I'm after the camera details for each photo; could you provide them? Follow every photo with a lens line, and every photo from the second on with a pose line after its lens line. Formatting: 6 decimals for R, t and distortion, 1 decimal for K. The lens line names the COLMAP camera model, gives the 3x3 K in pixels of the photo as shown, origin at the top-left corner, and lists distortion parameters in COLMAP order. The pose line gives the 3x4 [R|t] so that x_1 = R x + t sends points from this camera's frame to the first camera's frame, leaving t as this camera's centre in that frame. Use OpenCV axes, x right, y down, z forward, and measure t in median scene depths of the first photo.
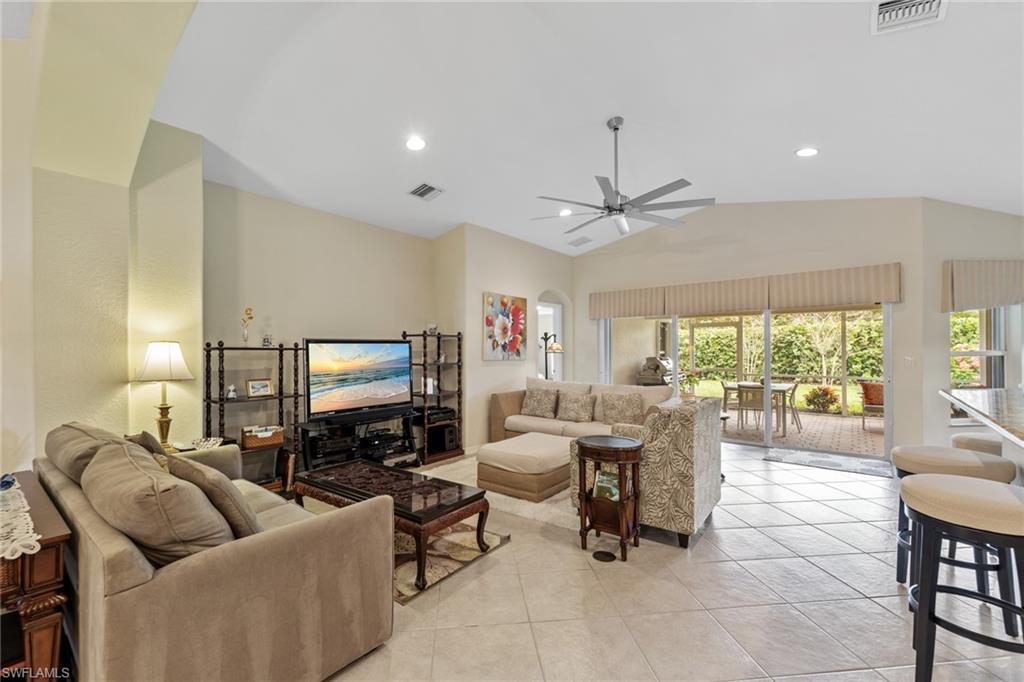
lens RADIAL K [[428.7, 0, 511.2], [0, 428.7, 346.8], [0, 0, 1]] dist [0.003016, -0.000068]
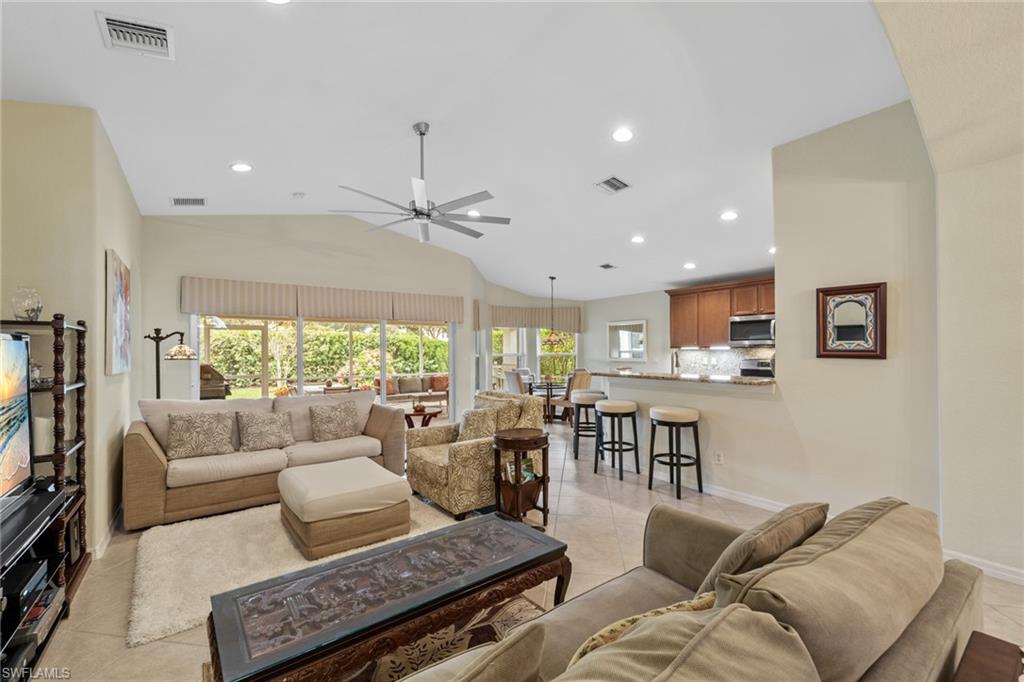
lens RADIAL K [[428.7, 0, 505.0], [0, 428.7, 351.5], [0, 0, 1]] dist [0.003016, -0.000068]
pose [[0.263863, 0.002996, 0.964556, -0.261381], [-0.000825, 0.999996, -0.002881, 0.001431], [-0.964560, -0.000036, 0.263864, 0.213093]]
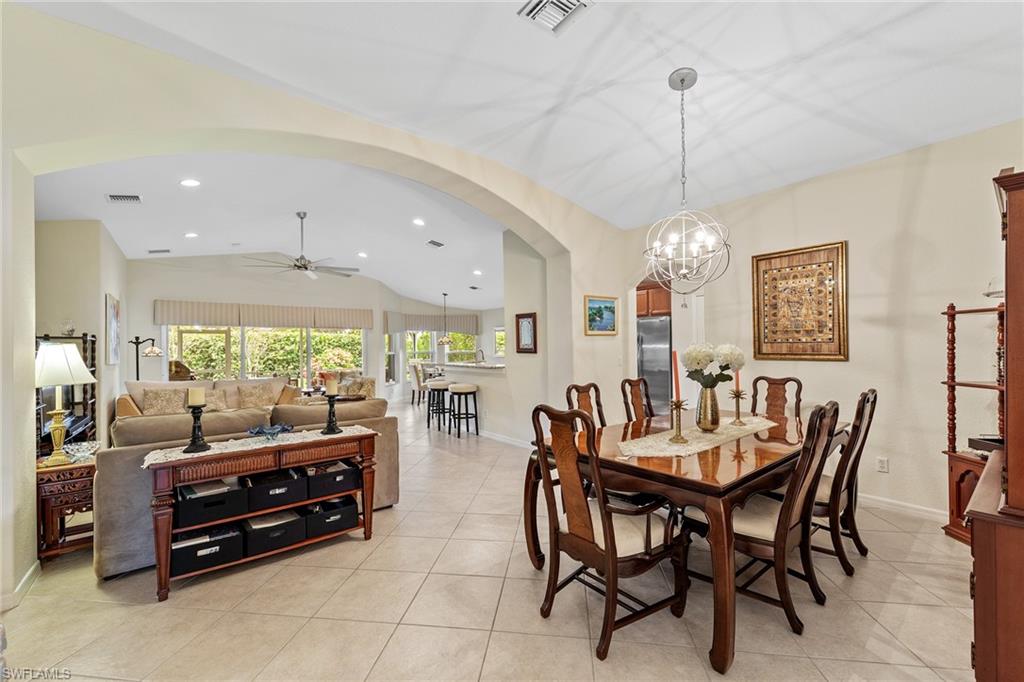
lens RADIAL K [[428.7, 0, 512.2], [0, 428.7, 347.0], [0, 0, 1]] dist [0.003016, -0.000068]
pose [[0.235344, 0.007385, 0.971884, -0.454599], [0.004200, 0.999954, -0.008615, 0.002228], [-0.971903, 0.006110, 0.235303, -0.067350]]
